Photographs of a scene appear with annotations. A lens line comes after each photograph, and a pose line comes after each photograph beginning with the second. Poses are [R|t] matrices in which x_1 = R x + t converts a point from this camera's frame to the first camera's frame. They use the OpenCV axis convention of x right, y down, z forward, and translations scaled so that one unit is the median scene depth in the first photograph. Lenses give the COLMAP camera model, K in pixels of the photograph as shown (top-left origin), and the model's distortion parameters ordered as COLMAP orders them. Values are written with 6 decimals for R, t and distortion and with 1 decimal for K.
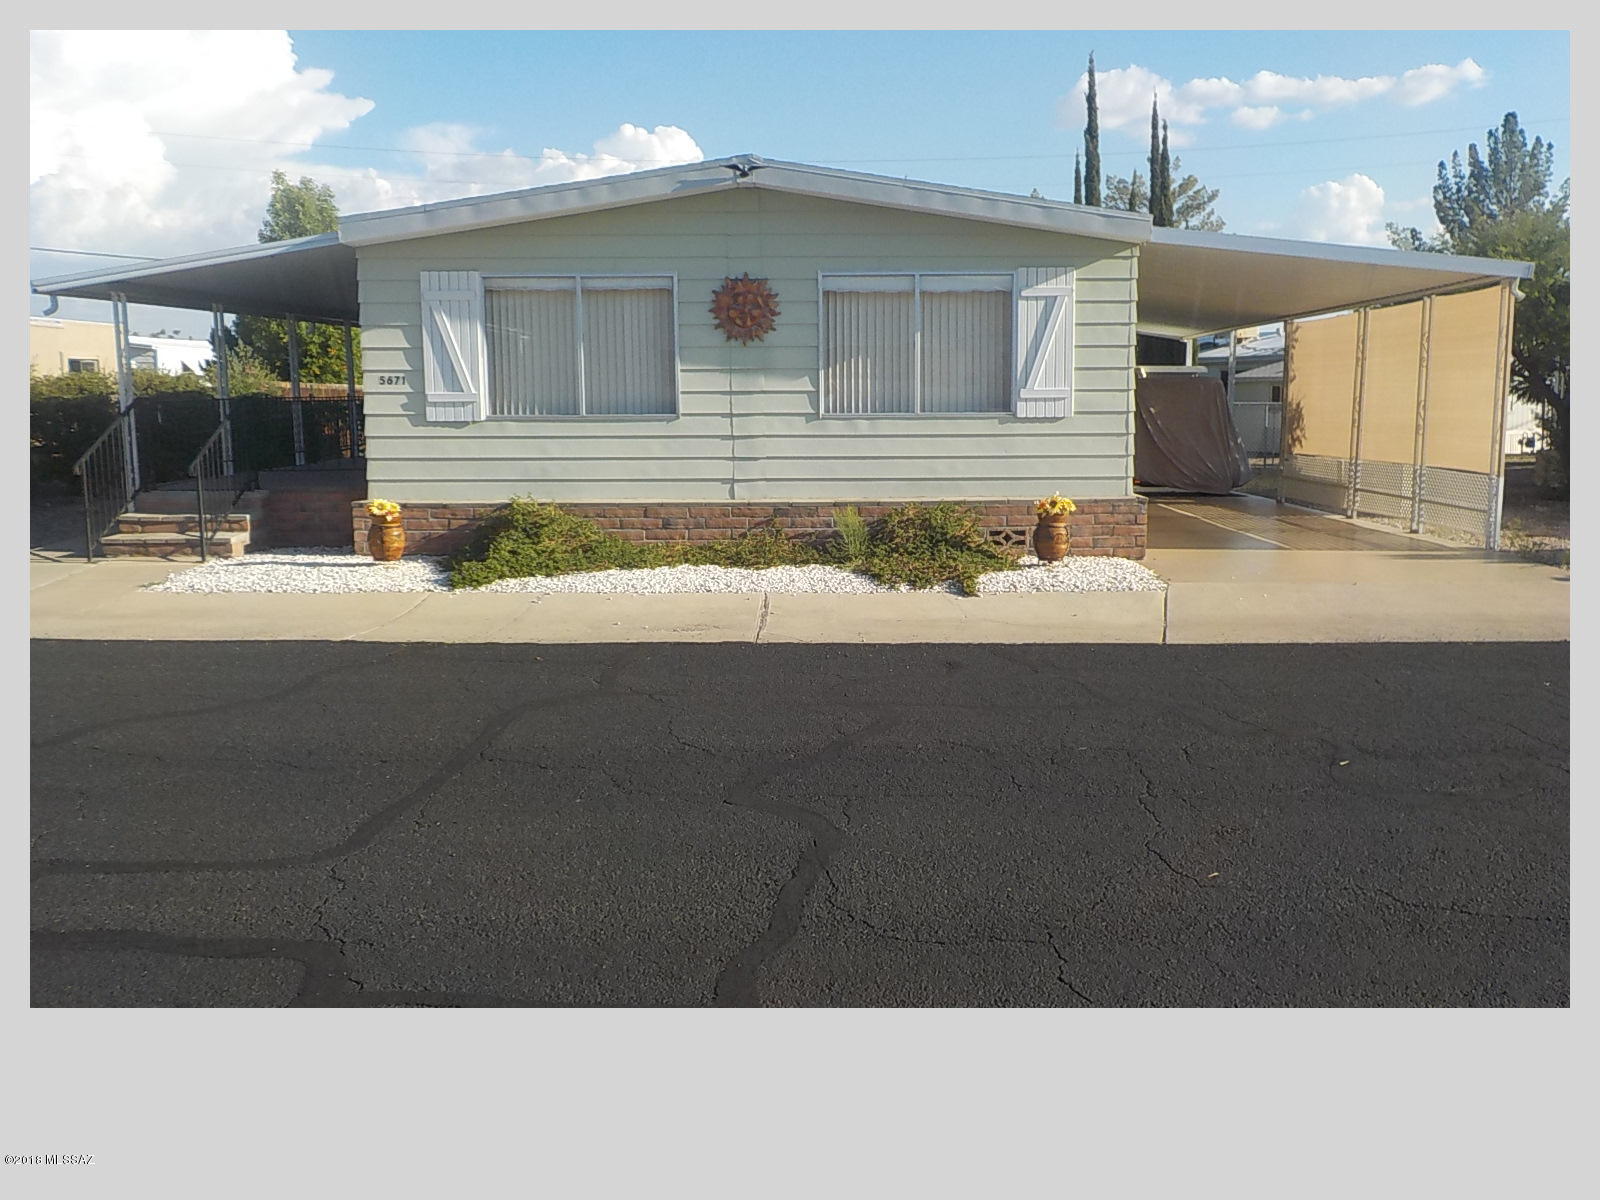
lens RADIAL K [[1485.7, 0, 877.8], [0, 1485.7, 599.7], [0, 0, 1]] dist [0.018745, 0.000533]
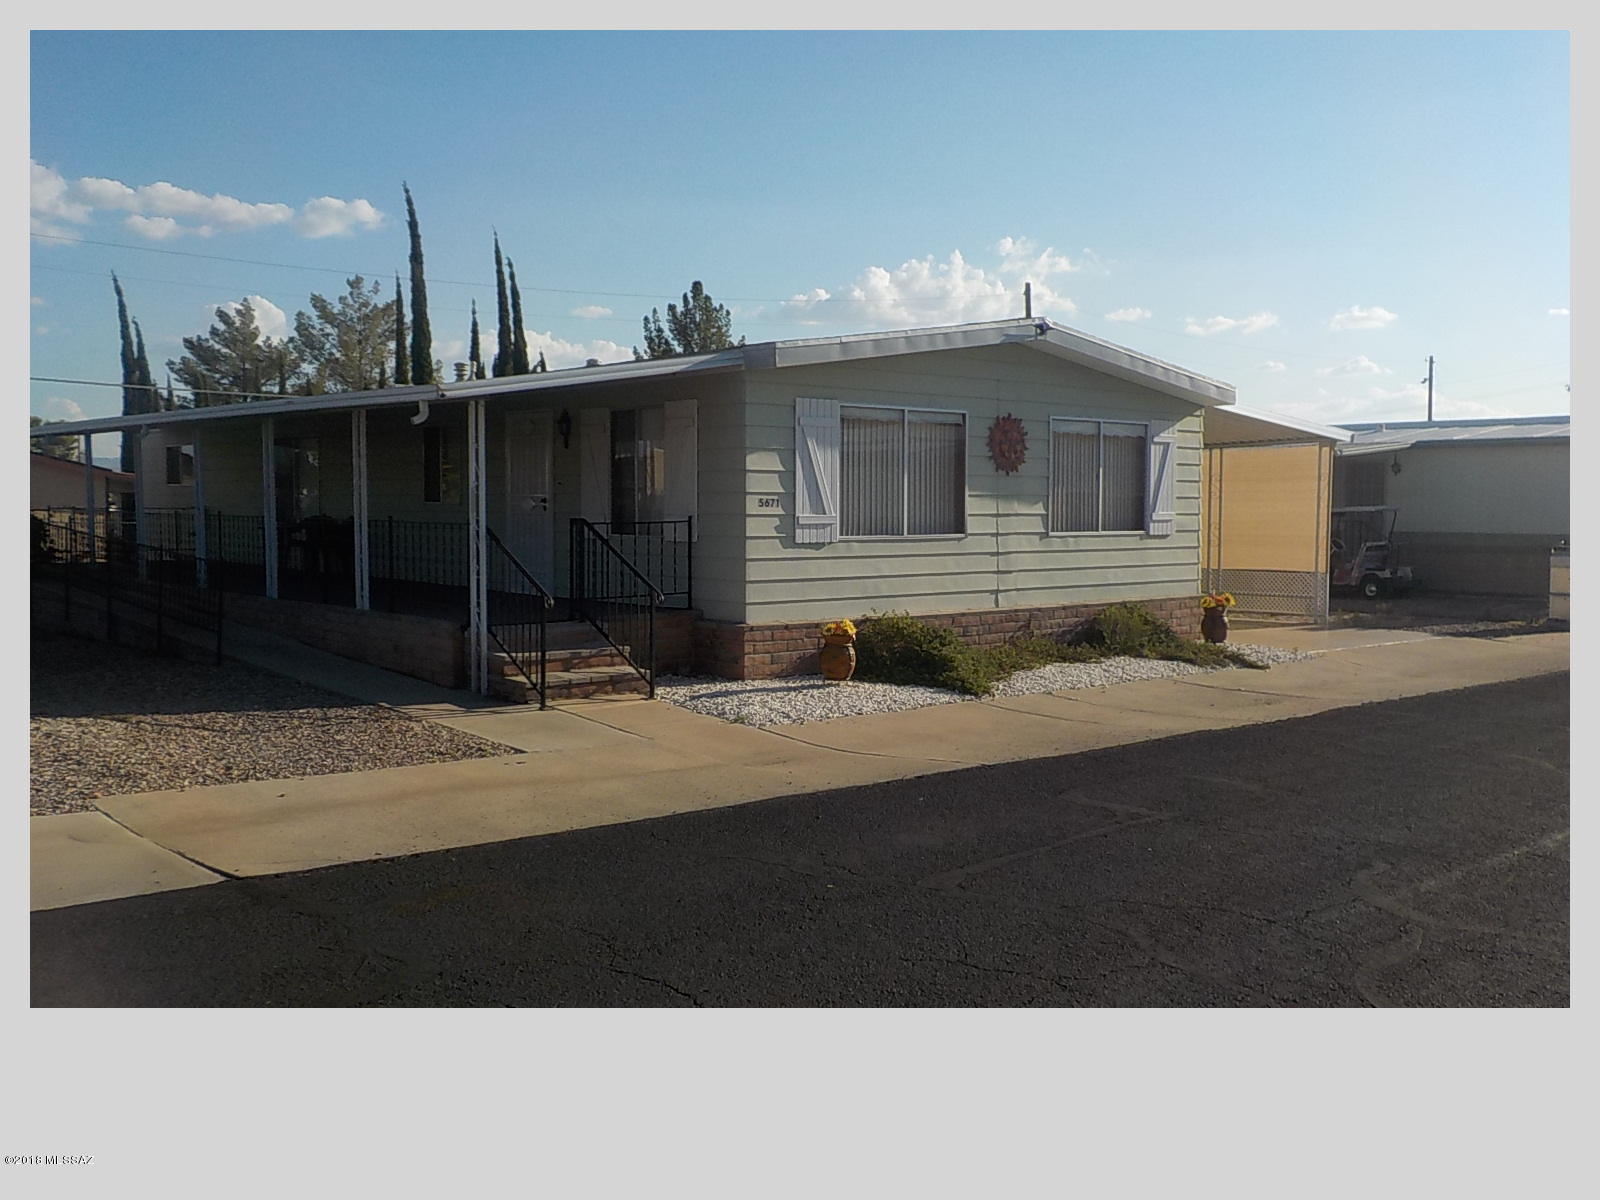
lens RADIAL K [[1485.7, 0, 877.8], [0, 1485.7, 599.7], [0, 0, 1]] dist [0.018745, 0.000533]
pose [[0.732384, -0.036820, 0.679896, -0.950239], [0.092265, 0.994693, -0.045520, -0.030236], [-0.674612, 0.096069, 0.731895, 0.225315]]
